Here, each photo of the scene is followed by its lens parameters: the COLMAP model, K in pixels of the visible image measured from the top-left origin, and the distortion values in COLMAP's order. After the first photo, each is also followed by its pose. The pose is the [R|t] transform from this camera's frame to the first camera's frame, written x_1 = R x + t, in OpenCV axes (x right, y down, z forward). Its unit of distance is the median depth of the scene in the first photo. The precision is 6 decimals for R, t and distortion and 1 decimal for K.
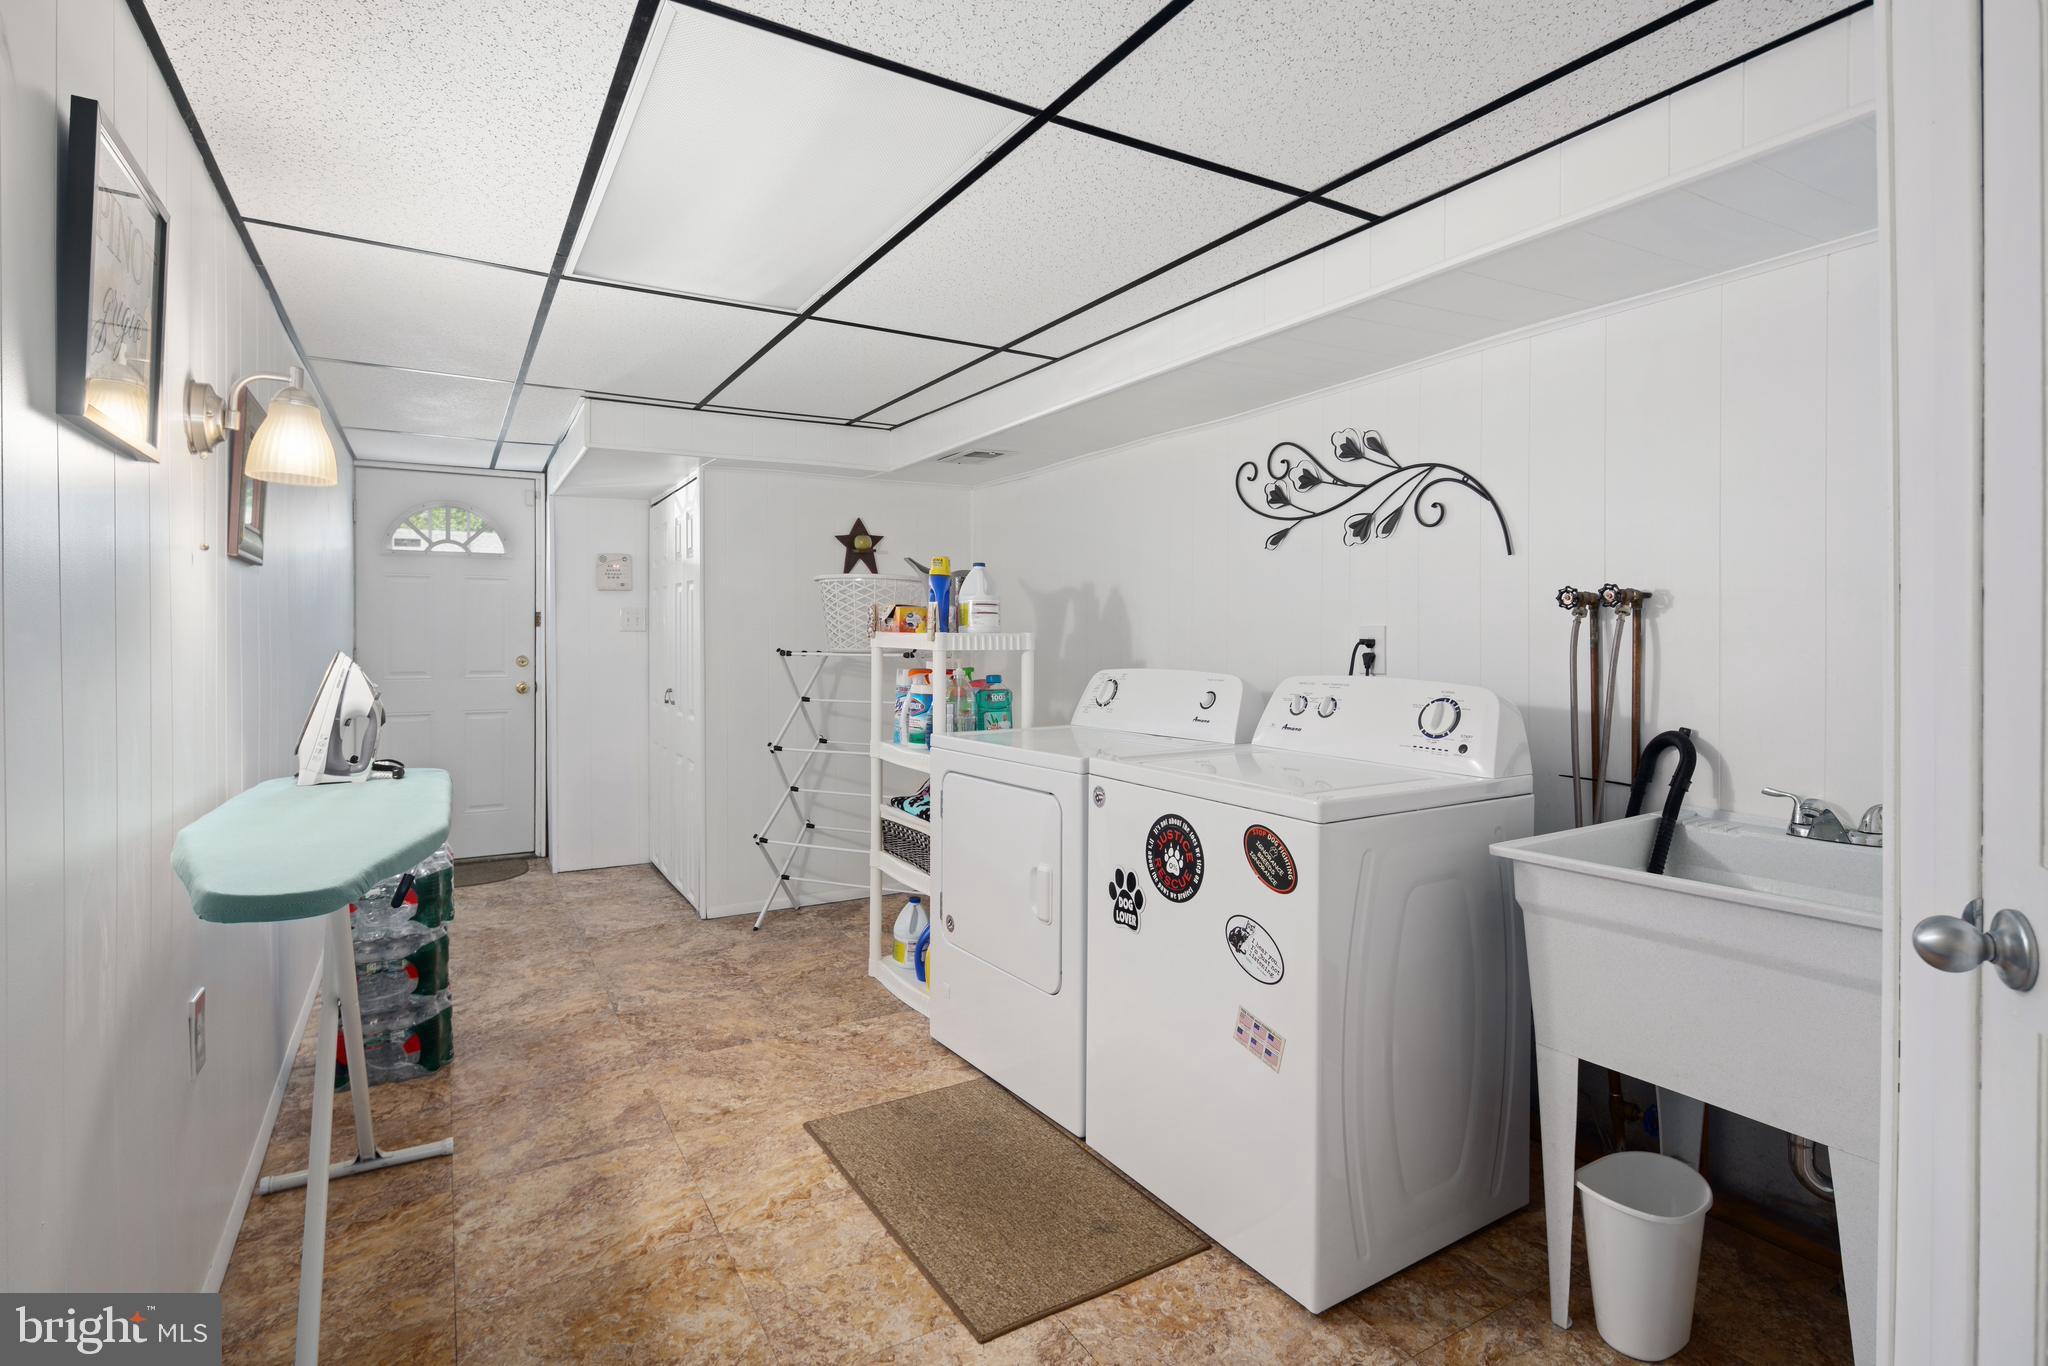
lens RADIAL K [[997.6, 0, 1022.9], [0, 997.6, 664.7], [0, 0, 1]] dist [0.006092, -0.004793]
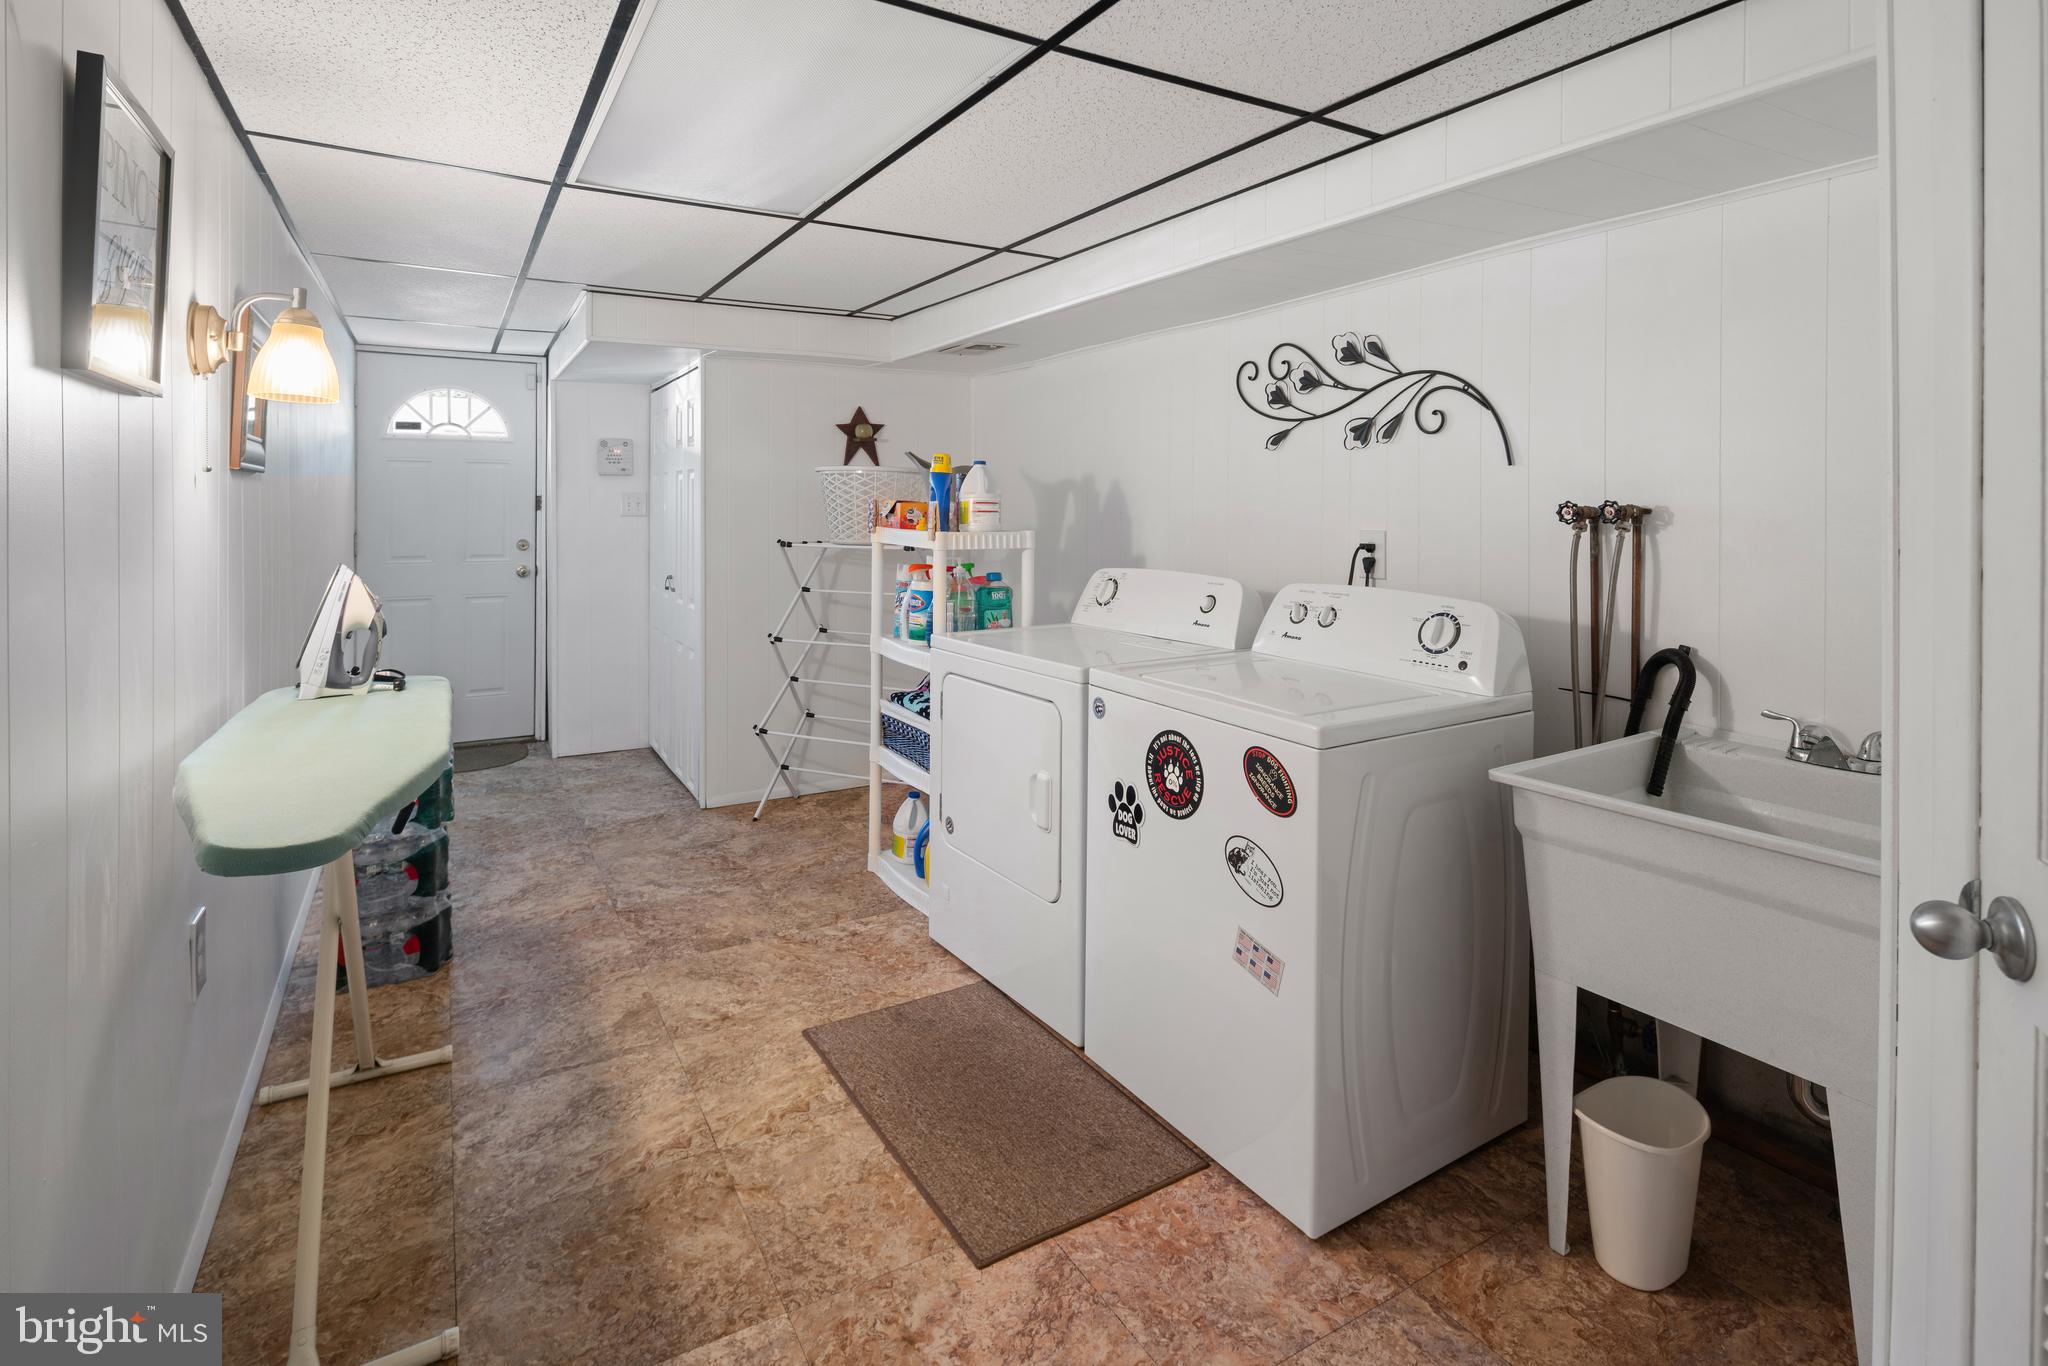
lens RADIAL K [[997.6, 0, 1025.7], [0, 997.6, 696.8], [0, 0, 1]] dist [0.006092, -0.004793]
pose [[0.999993, 0.003813, -0.000410, 0.003124], [-0.003813, 0.999993, -0.000547, 0.118233], [0.000408, 0.000549, 1.000000, -0.001296]]
